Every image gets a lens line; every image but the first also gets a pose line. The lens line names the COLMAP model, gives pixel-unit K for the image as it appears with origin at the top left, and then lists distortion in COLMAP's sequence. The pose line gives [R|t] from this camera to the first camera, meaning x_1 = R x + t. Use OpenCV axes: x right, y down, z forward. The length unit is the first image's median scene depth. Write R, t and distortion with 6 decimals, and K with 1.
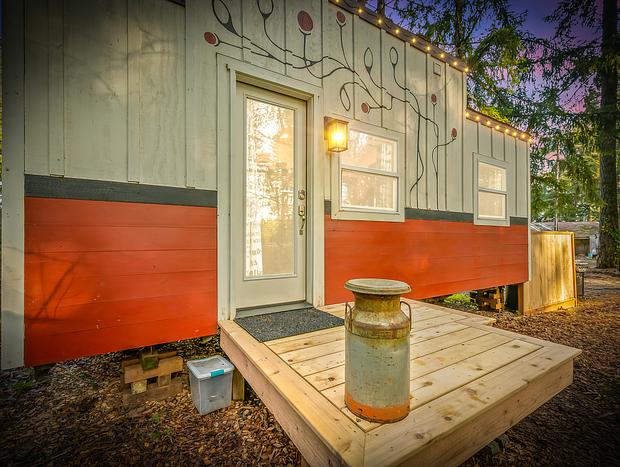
lens RADIAL K [[274.2, 0, 311.3], [0, 274.2, 236.2], [0, 0, 1]] dist [0.001723, 0.000216]
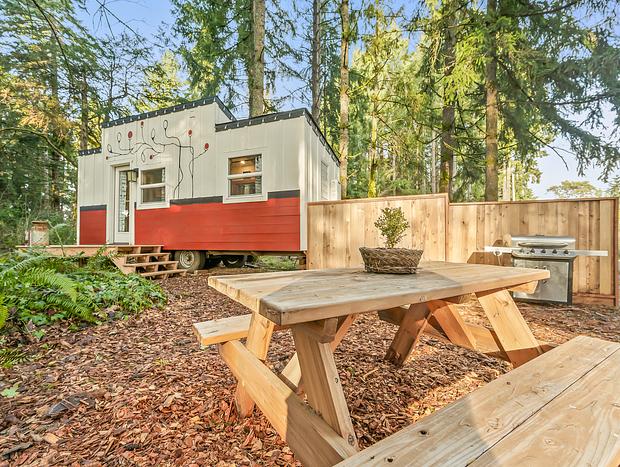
lens RADIAL K [[274.2, 0, 311.3], [0, 274.2, 236.2], [0, 0, 1]] dist [0.001723, 0.000216]
pose [[0.615692, -0.019117, -0.787755, 2.665103], [0.012469, 0.999817, -0.014518, 0.205763], [0.787888, -0.000883, 0.615817, 0.650605]]
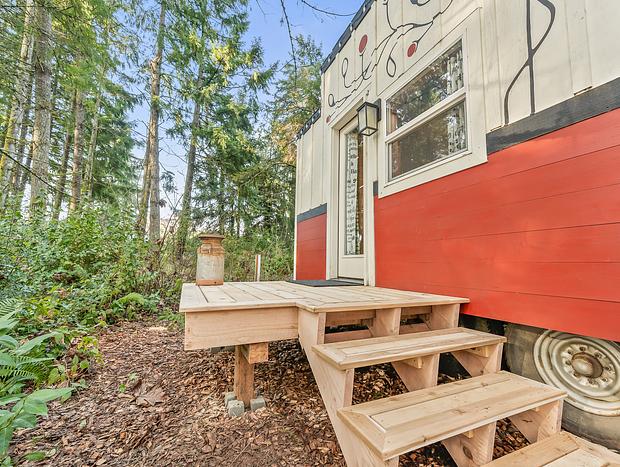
lens RADIAL K [[274.2, 0, 311.3], [0, 274.2, 236.2], [0, 0, 1]] dist [0.001723, 0.000216]
pose [[-0.117037, -0.110395, -0.986973, 0.949085], [-0.007073, 0.993870, -0.110327, 0.162394], [0.993102, -0.005932, -0.117101, 0.790045]]
